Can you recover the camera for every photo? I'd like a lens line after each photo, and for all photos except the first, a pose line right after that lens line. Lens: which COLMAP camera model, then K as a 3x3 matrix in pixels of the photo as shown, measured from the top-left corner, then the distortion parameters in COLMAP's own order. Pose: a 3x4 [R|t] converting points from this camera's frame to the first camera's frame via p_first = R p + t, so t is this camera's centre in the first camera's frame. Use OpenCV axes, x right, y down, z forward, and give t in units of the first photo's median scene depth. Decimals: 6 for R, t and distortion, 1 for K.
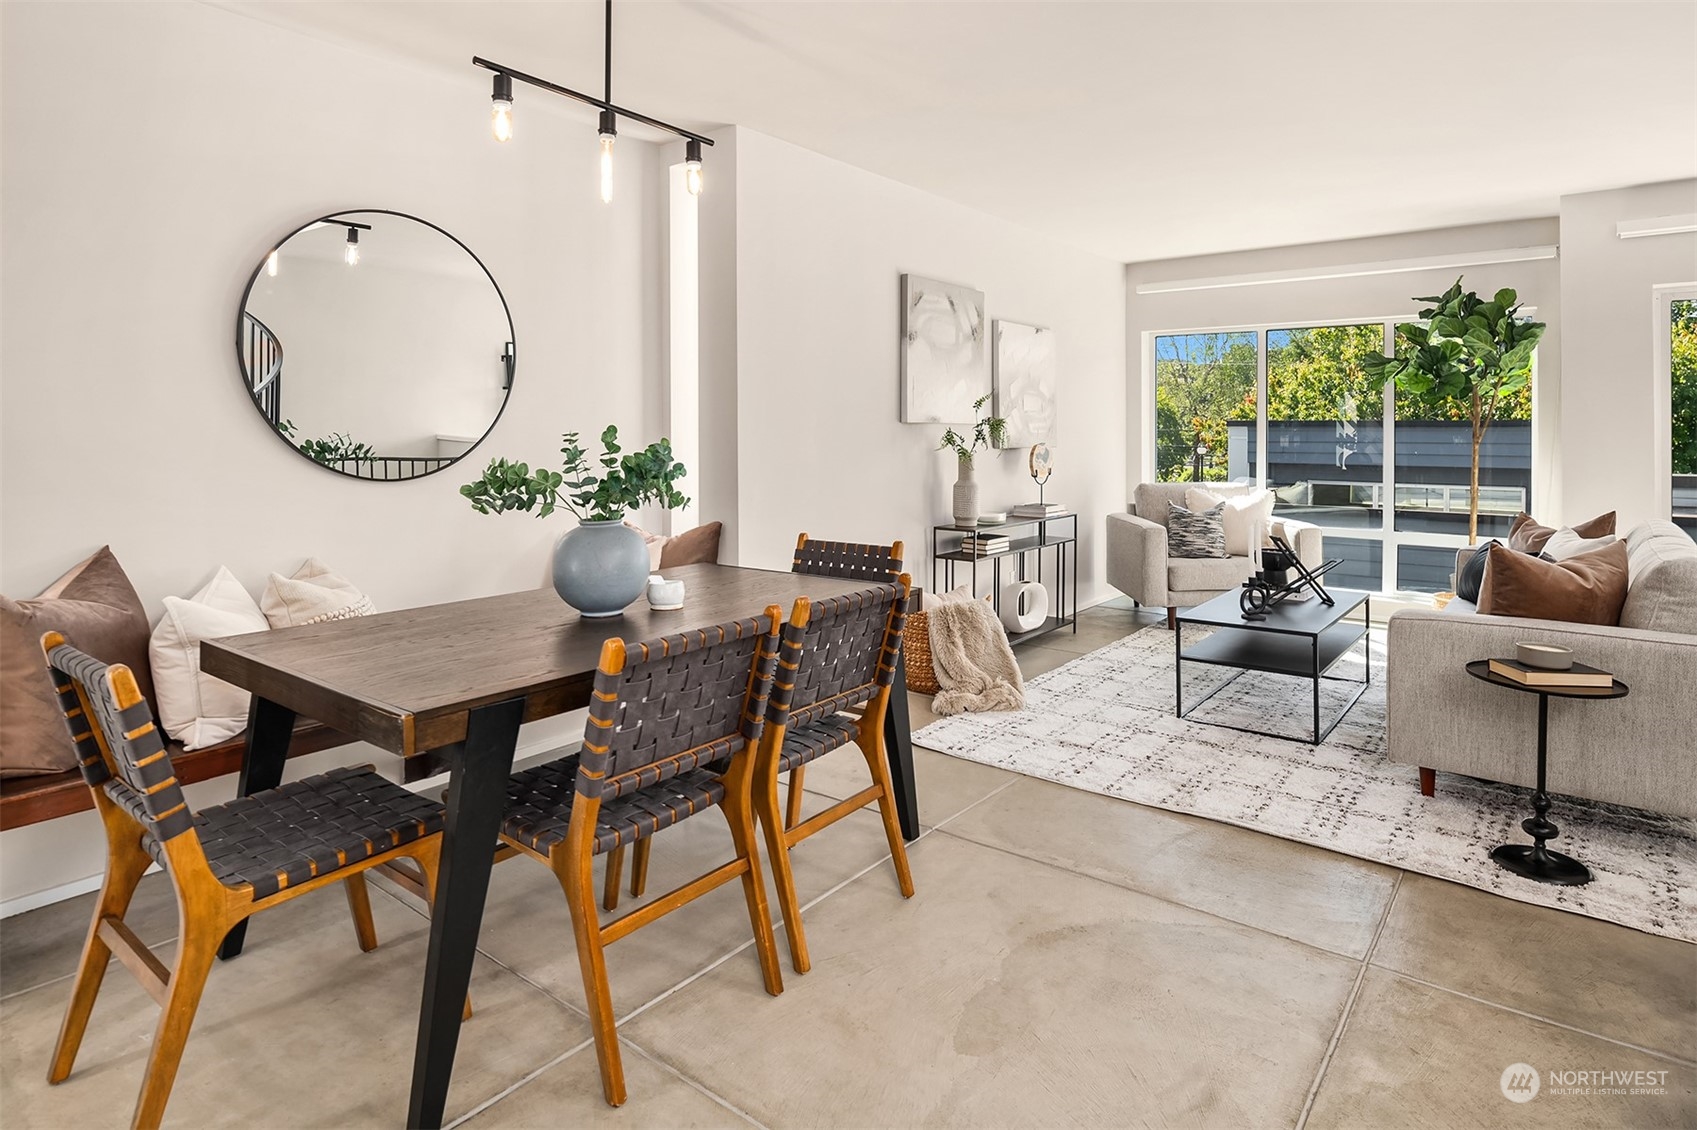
lens RADIAL K [[940.6, 0, 830.4], [0, 940.6, 425.3], [0, 0, 1]] dist [-0.003990, -0.001113]
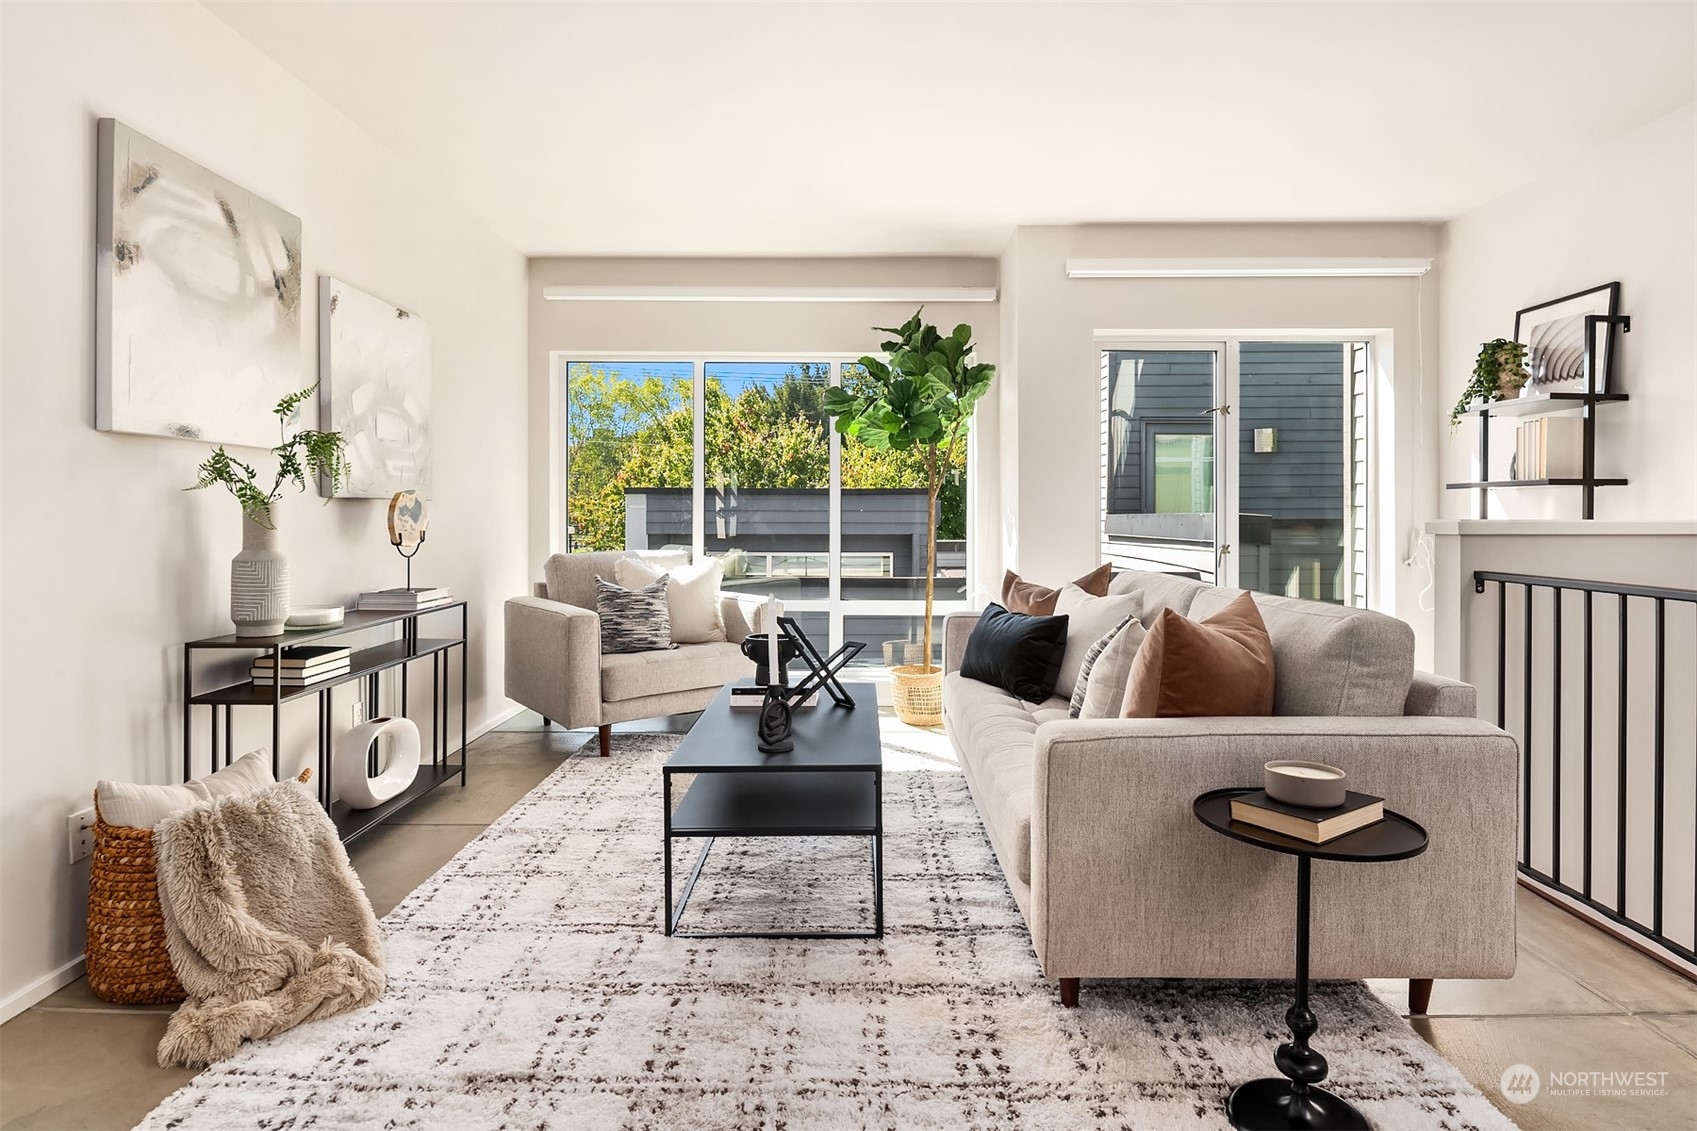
lens RADIAL K [[970.4, 0, 868.8], [0, 970.4, 511.8], [0, 0, 1]] dist [-0.002744, -0.001556]
pose [[0.779601, -0.000934, 0.626276, 0.071225], [-0.003147, 0.999980, 0.005408, 0.033532], [-0.626269, -0.006187, 0.779583, 0.365847]]
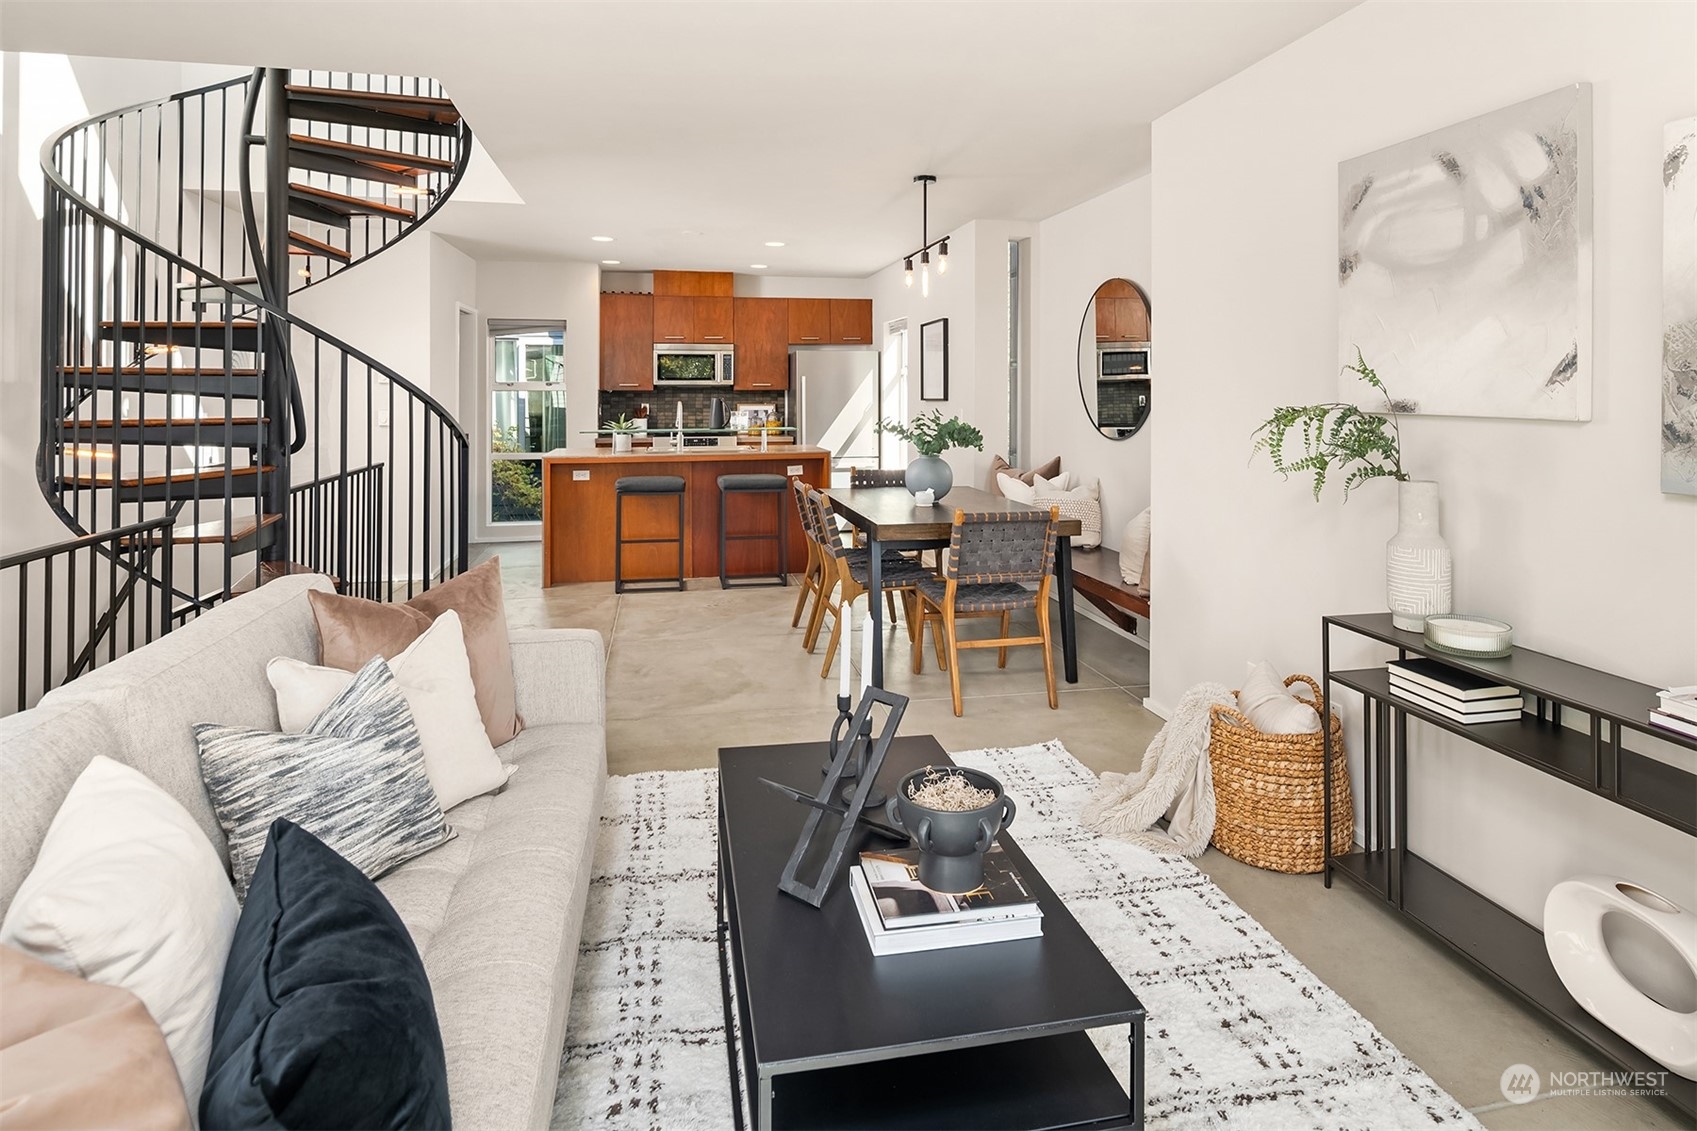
lens RADIAL K [[986.4, 0, 909.8], [0, 986.4, 394.9], [0, 0, 1]] dist [0.001788, 0.000153]
pose [[-0.616538, 0.002655, -0.787321, 0.723488], [0.004220, 0.999991, 0.000067, -0.014277], [0.787314, -0.003282, -0.616544, 1.138526]]
